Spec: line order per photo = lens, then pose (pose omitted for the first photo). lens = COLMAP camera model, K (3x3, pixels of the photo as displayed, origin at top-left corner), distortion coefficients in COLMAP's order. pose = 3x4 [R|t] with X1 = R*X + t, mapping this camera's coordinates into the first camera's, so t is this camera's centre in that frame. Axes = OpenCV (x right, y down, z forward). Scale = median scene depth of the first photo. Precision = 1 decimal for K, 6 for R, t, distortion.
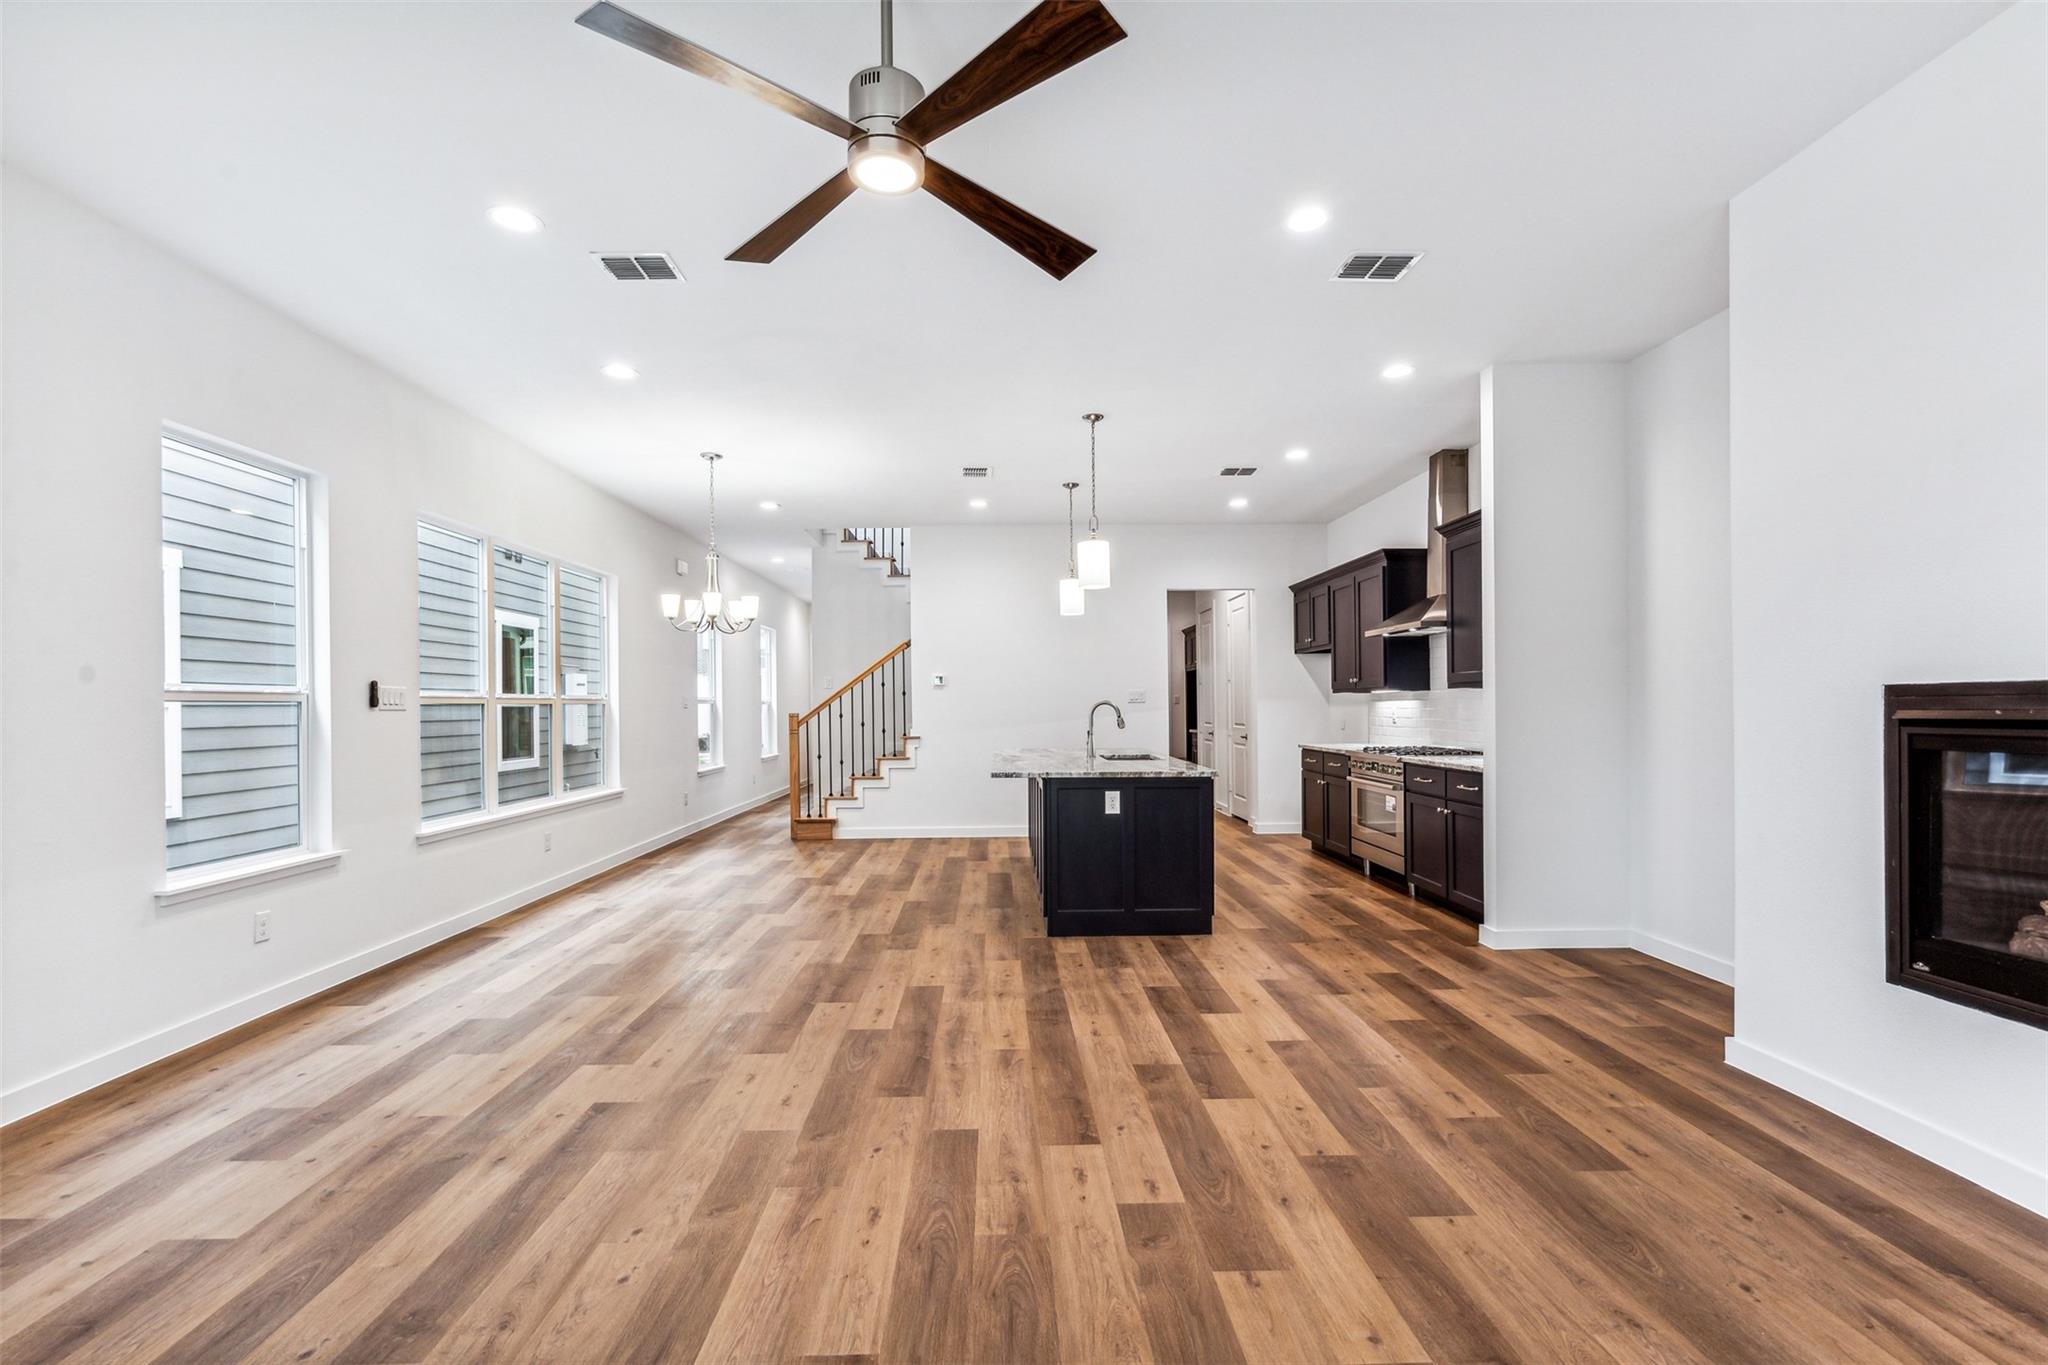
lens RADIAL K [[936.3, 0, 1017.3], [0, 936.3, 703.0], [0, 0, 1]] dist [-0.000733, 0.000347]
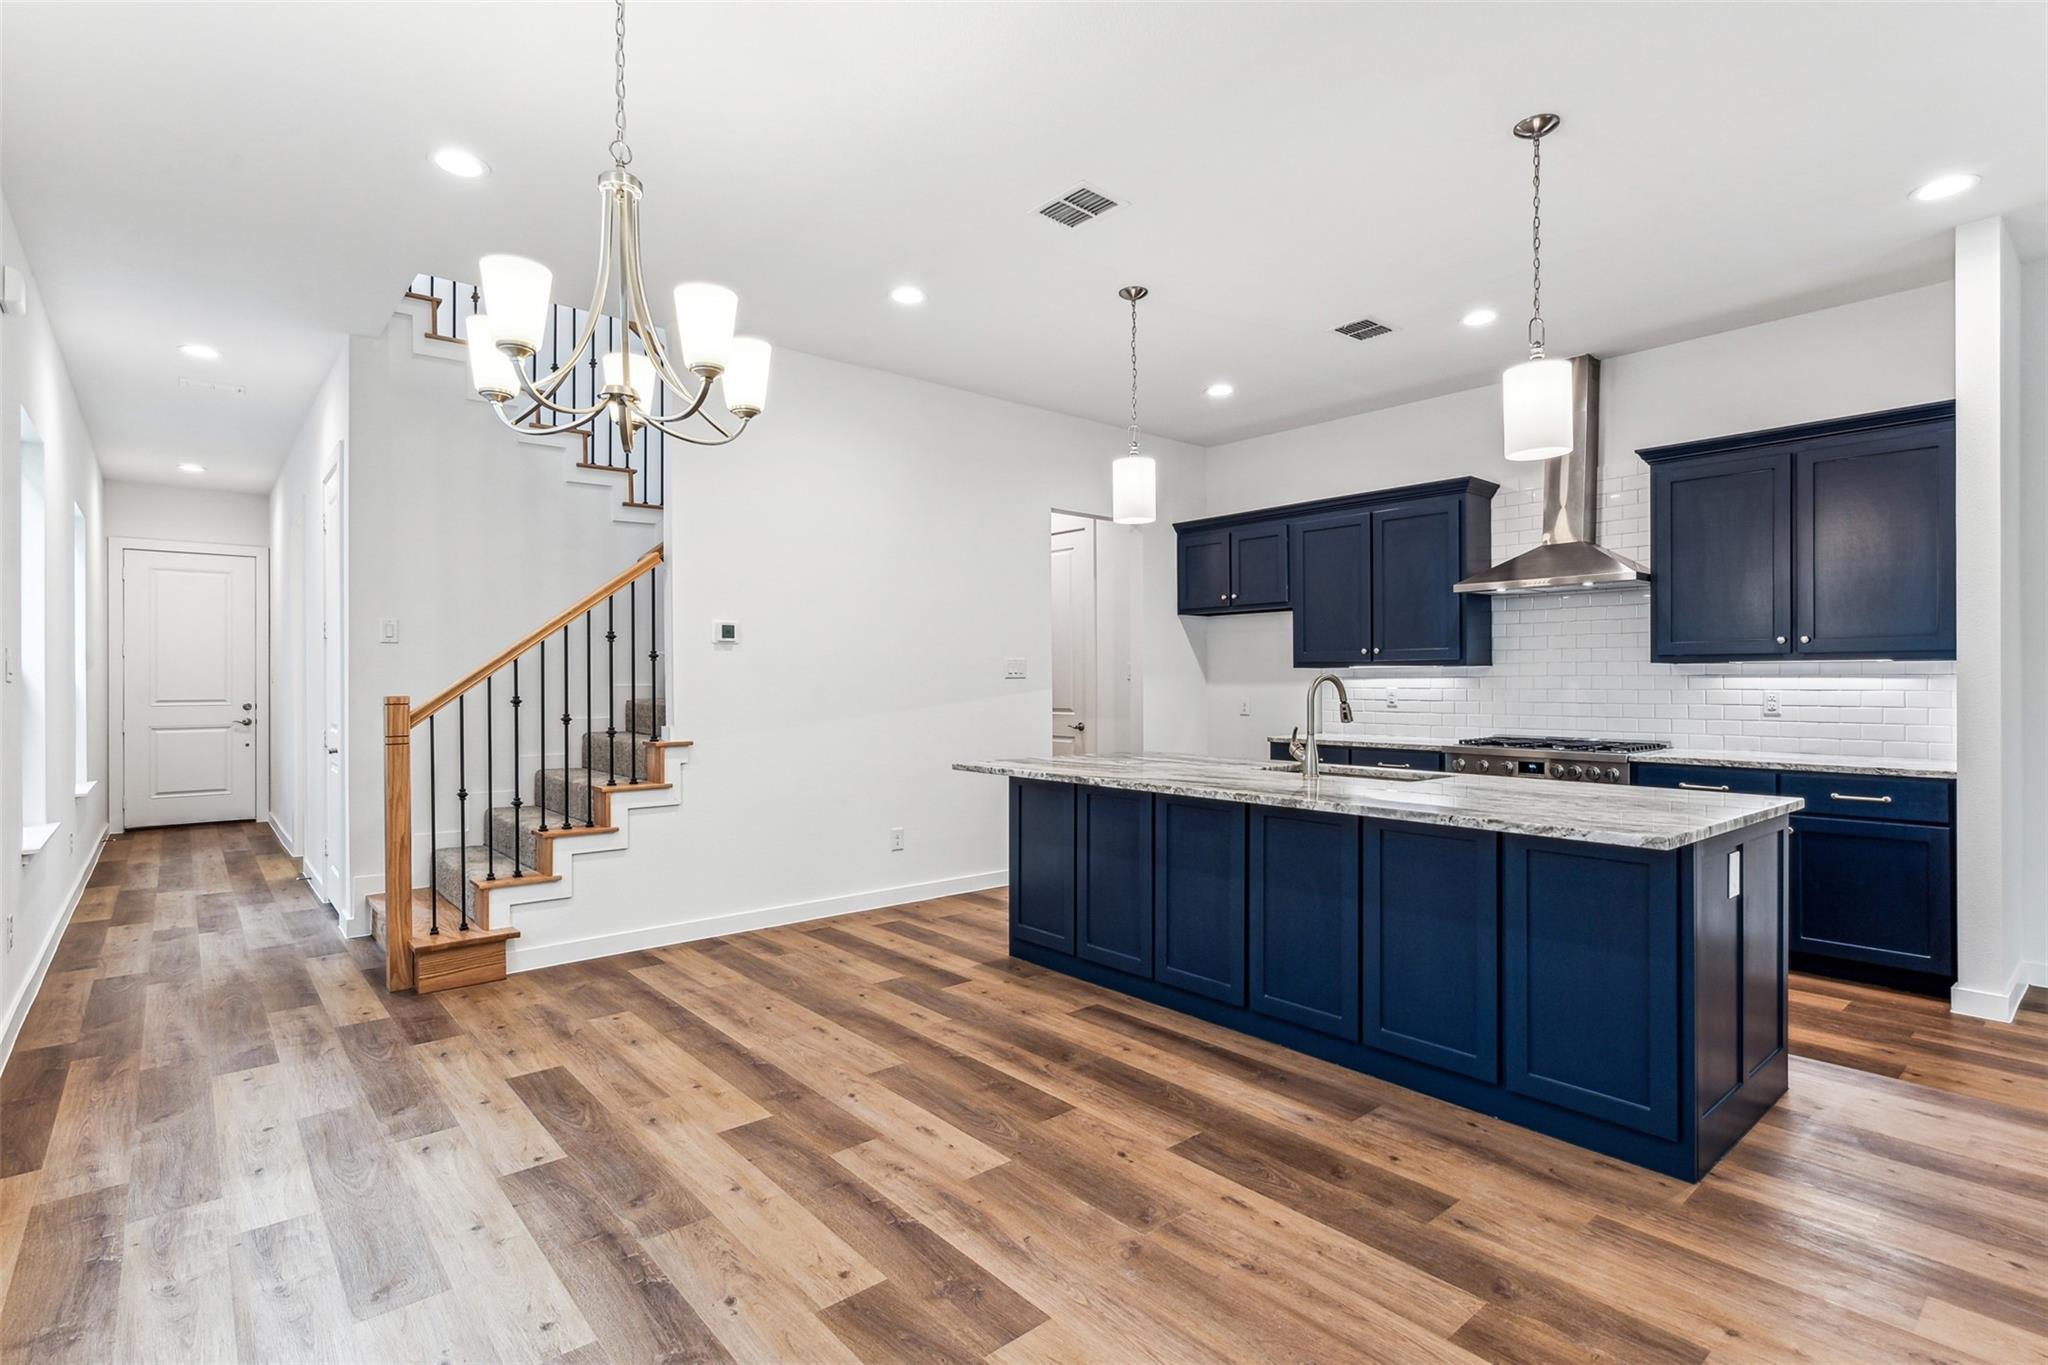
lens RADIAL K [[987.8, 0, 1019.5], [0, 987.8, 679.9], [0, 0, 1]] dist [-0.000627, 0.000382]
pose [[0.775399, 0.007697, 0.631425, -0.619671], [-0.006680, 0.999970, -0.003987, 0.006975], [-0.631437, -0.001126, 0.775427, 0.966675]]
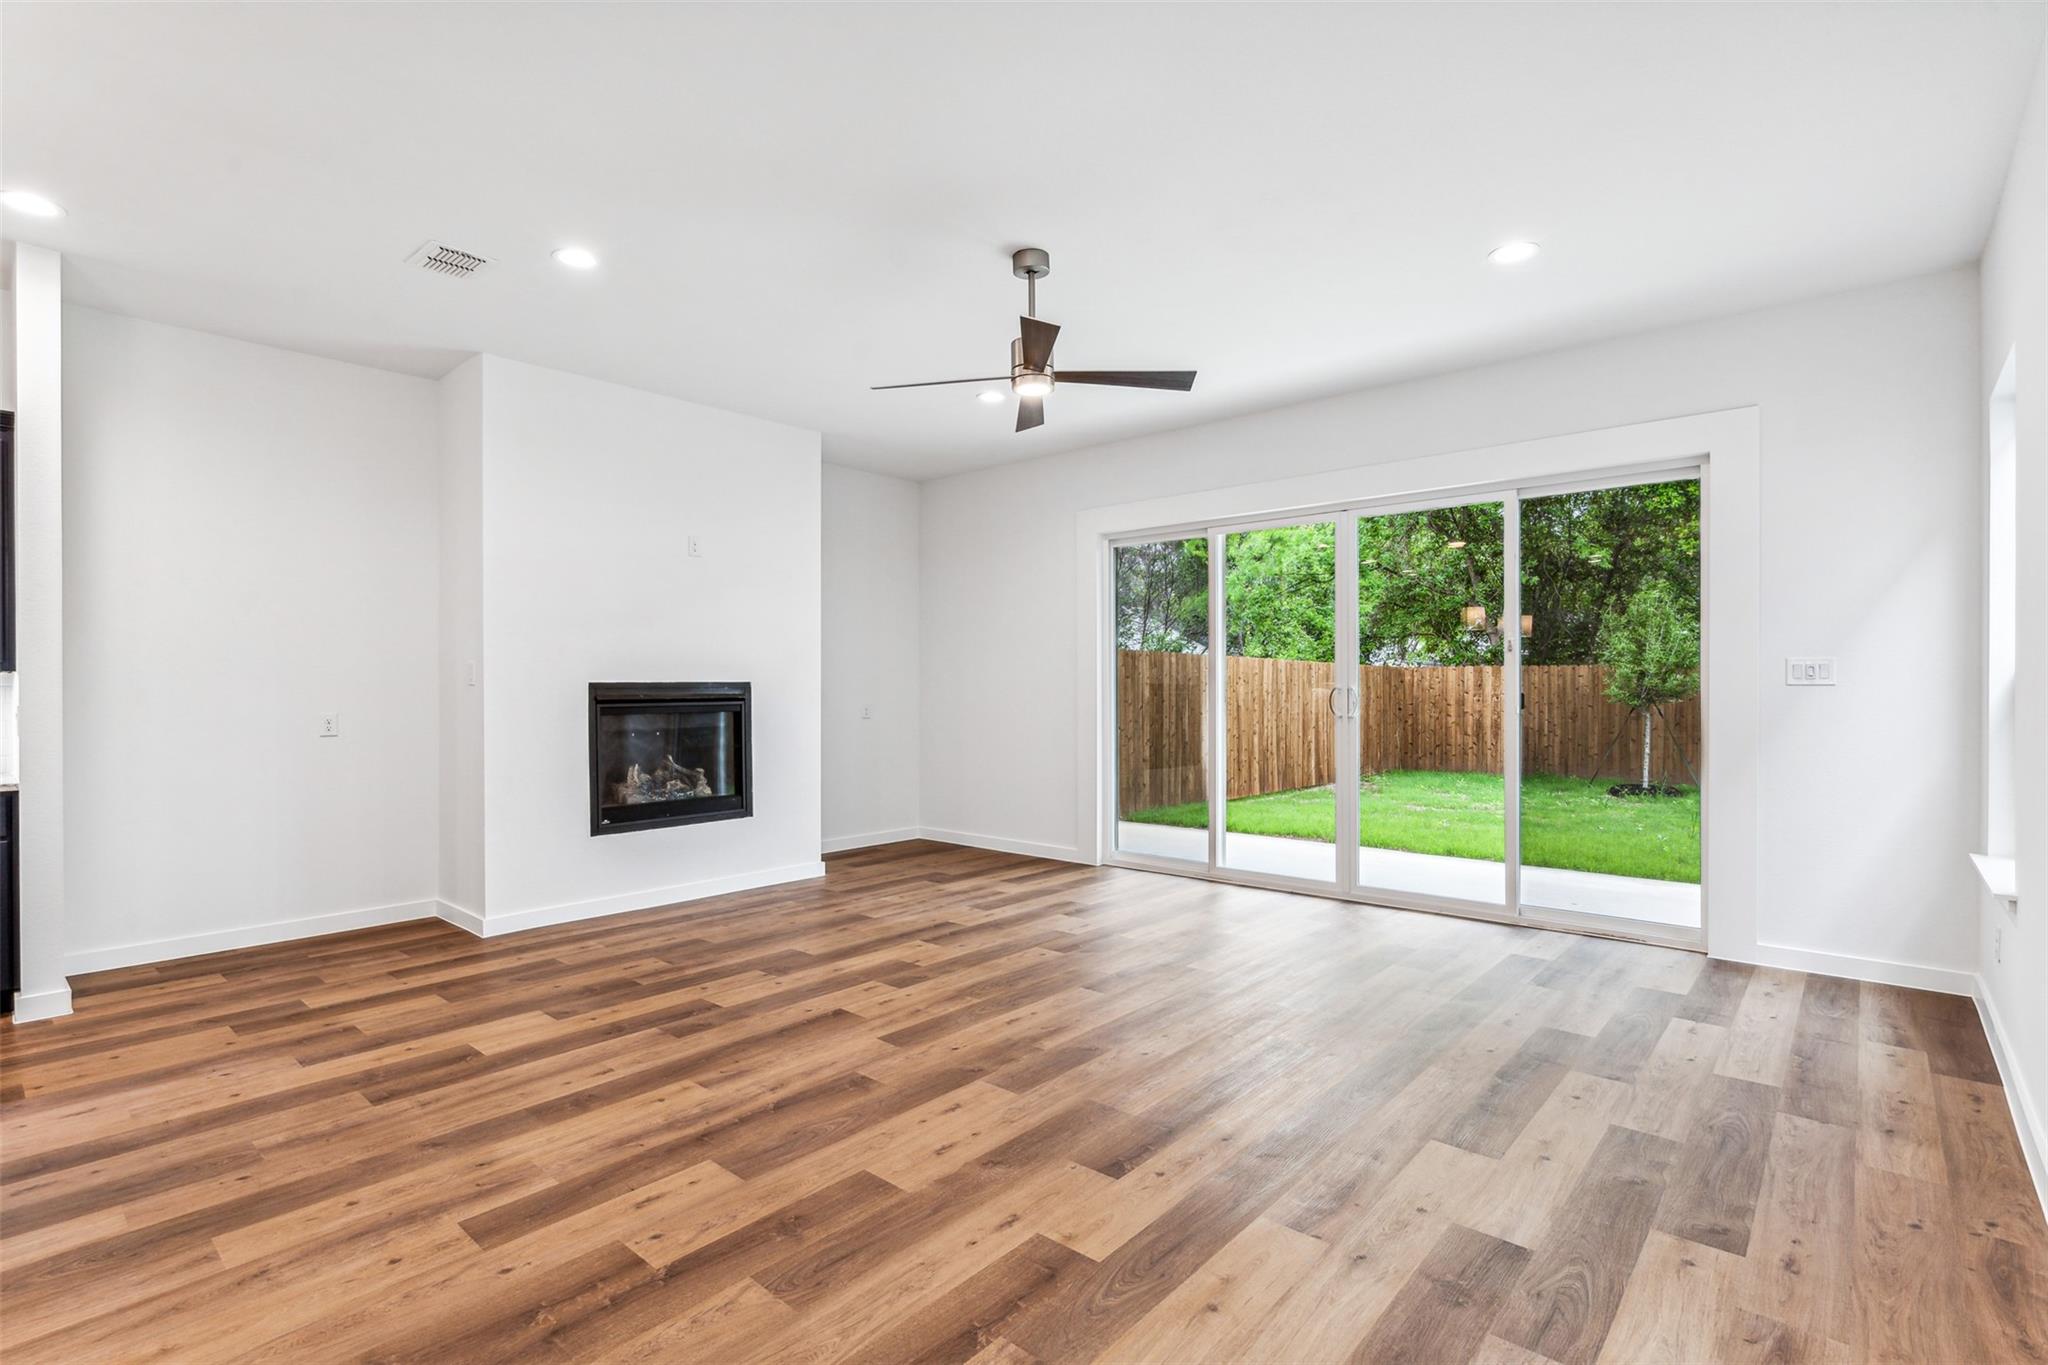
lens RADIAL K [[960.9, 0, 1010.1], [0, 960.9, 689.7], [0, 0, 1]] dist [-0.001685, 0.001319]
pose [[-0.729714, 0.009389, 0.683688, -0.650312], [0.007109, 0.999956, -0.006145, 0.008196], [-0.683715, 0.000376, -0.729749, 1.137420]]
